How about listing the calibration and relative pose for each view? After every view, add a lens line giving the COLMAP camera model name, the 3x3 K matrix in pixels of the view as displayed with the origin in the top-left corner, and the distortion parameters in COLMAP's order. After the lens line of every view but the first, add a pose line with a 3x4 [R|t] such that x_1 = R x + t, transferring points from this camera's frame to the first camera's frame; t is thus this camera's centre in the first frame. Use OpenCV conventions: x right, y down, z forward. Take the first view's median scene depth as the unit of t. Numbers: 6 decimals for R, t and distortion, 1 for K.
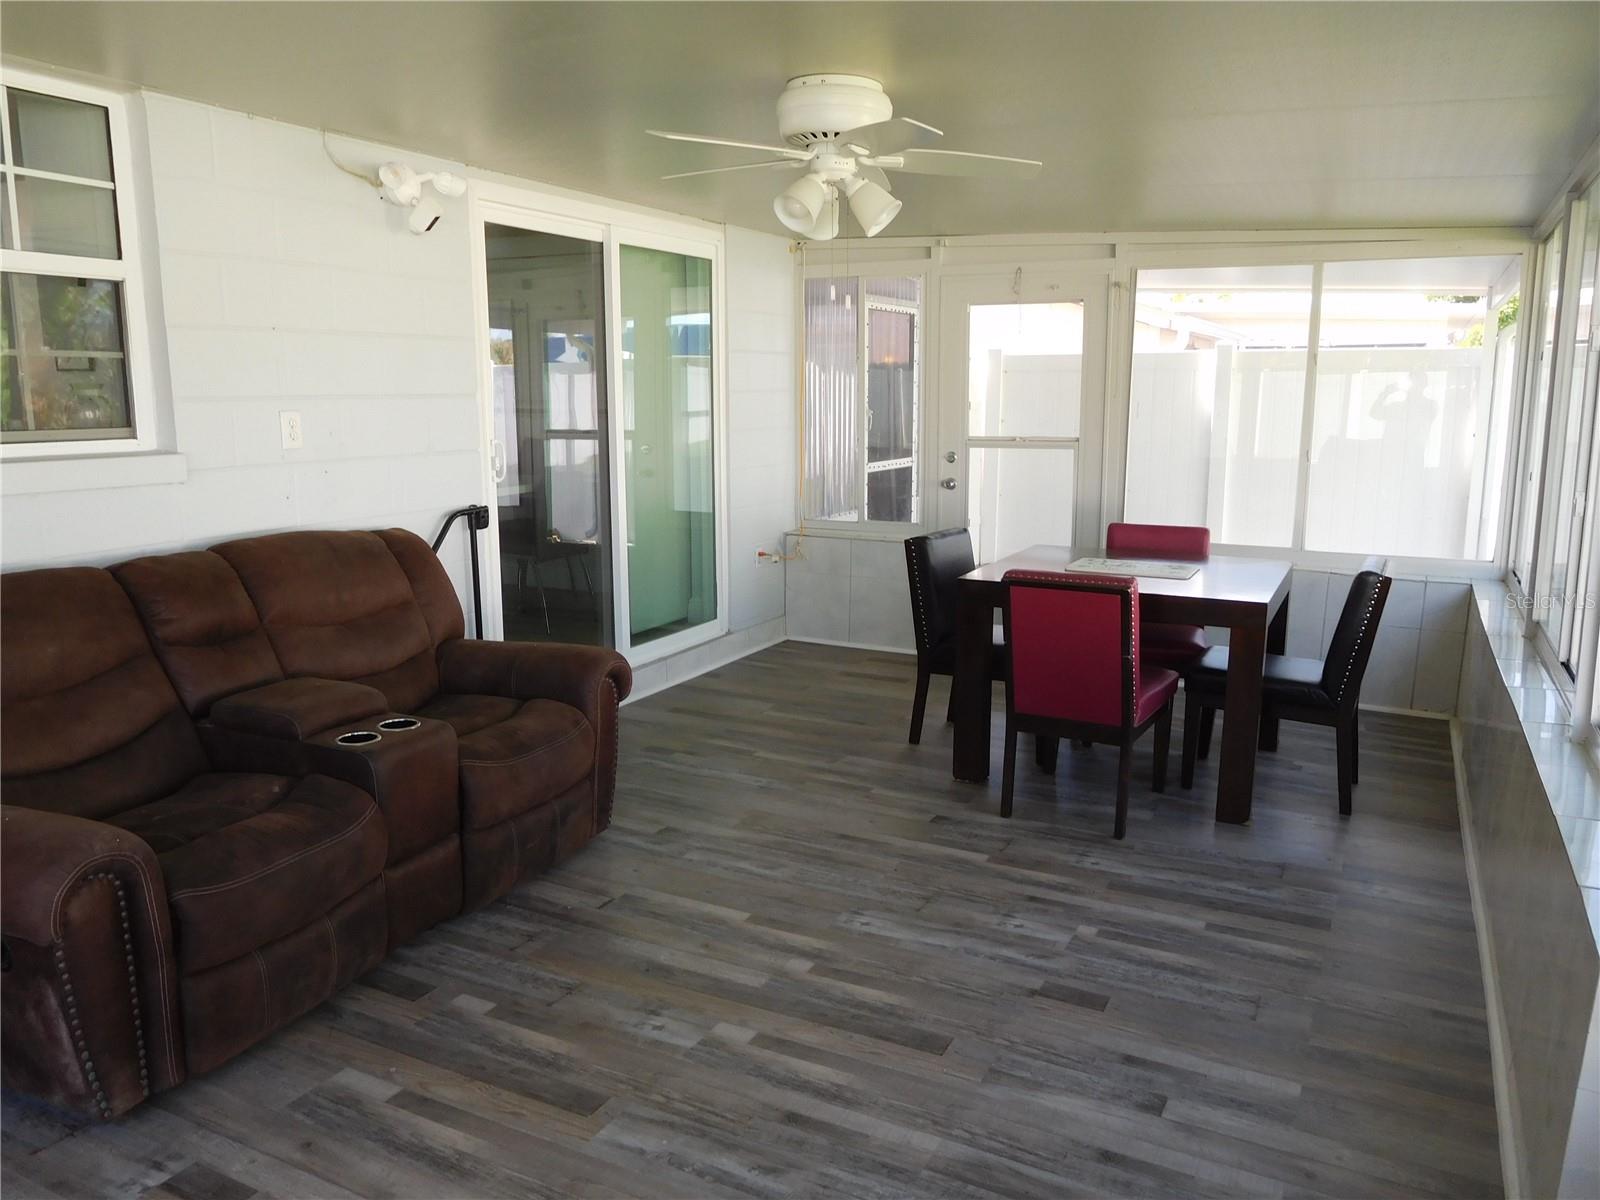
lens RADIAL K [[1176.1, 0, 802.9], [0, 1176.1, 599.6], [0, 0, 1]] dist [-0.019345, -0.007301]
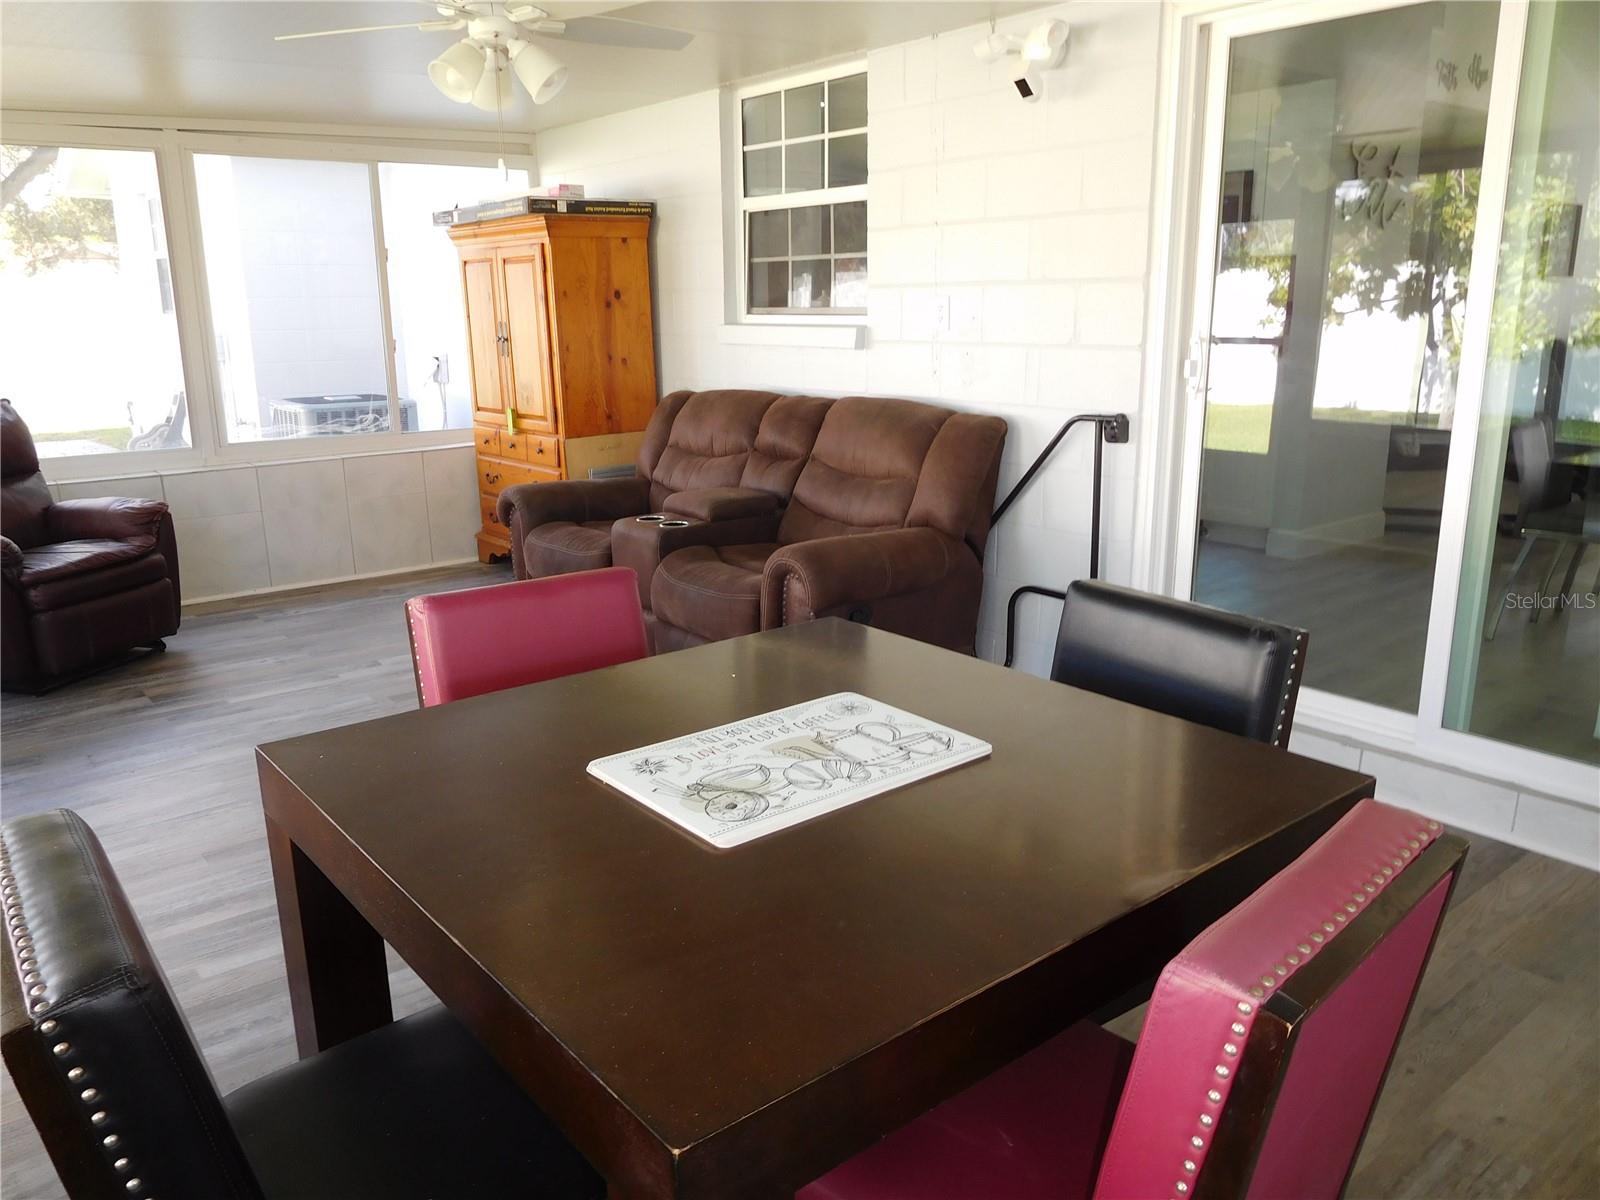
lens RADIAL K [[1176.1, 0, 802.9], [0, 1176.1, 598.0], [0, 0, 1]] dist [-0.019345, -0.007301]
pose [[-0.401546, 0.219711, -0.889094, 0.801160], [-0.157355, 0.939810, 0.303311, -0.241528], [0.902219, 0.261696, -0.342805, 1.548551]]
